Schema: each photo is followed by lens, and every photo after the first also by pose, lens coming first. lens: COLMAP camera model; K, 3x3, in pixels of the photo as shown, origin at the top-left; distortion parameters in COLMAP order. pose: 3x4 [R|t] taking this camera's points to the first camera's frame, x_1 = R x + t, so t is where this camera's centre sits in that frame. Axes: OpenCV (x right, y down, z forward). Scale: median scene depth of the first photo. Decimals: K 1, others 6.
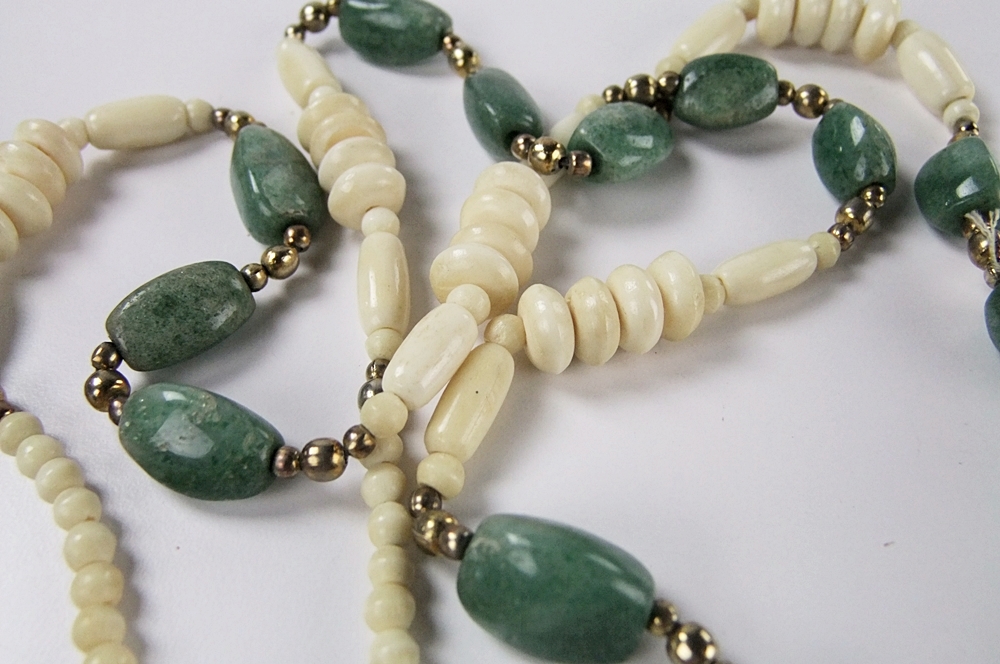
lens RADIAL K [[1051.9, 0, 494.1], [0, 1051.9, 331.0], [0, 0, 1]] dist [-0.100321, 0.000000]
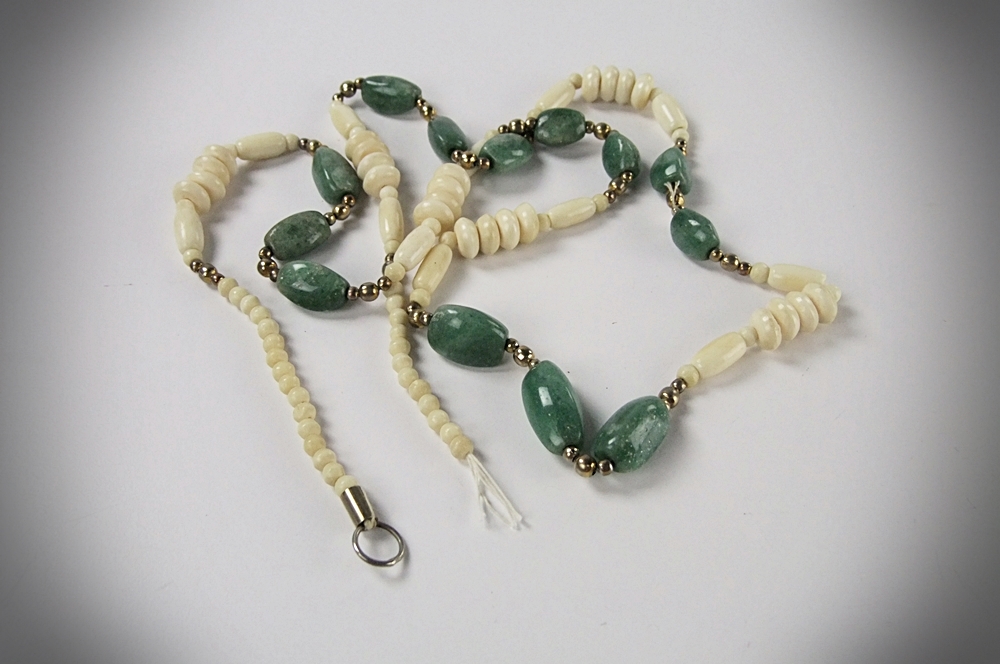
lens RADIAL K [[1051.9, 0, 502.1], [0, 1051.9, 333.4], [0, 0, 1]] dist [-0.100321, 0.000000]
pose [[0.999257, -0.017397, 0.034381, 0.039789], [0.017823, 0.999768, -0.012128, 0.200862], [-0.034162, 0.012732, 0.999335, -1.066819]]
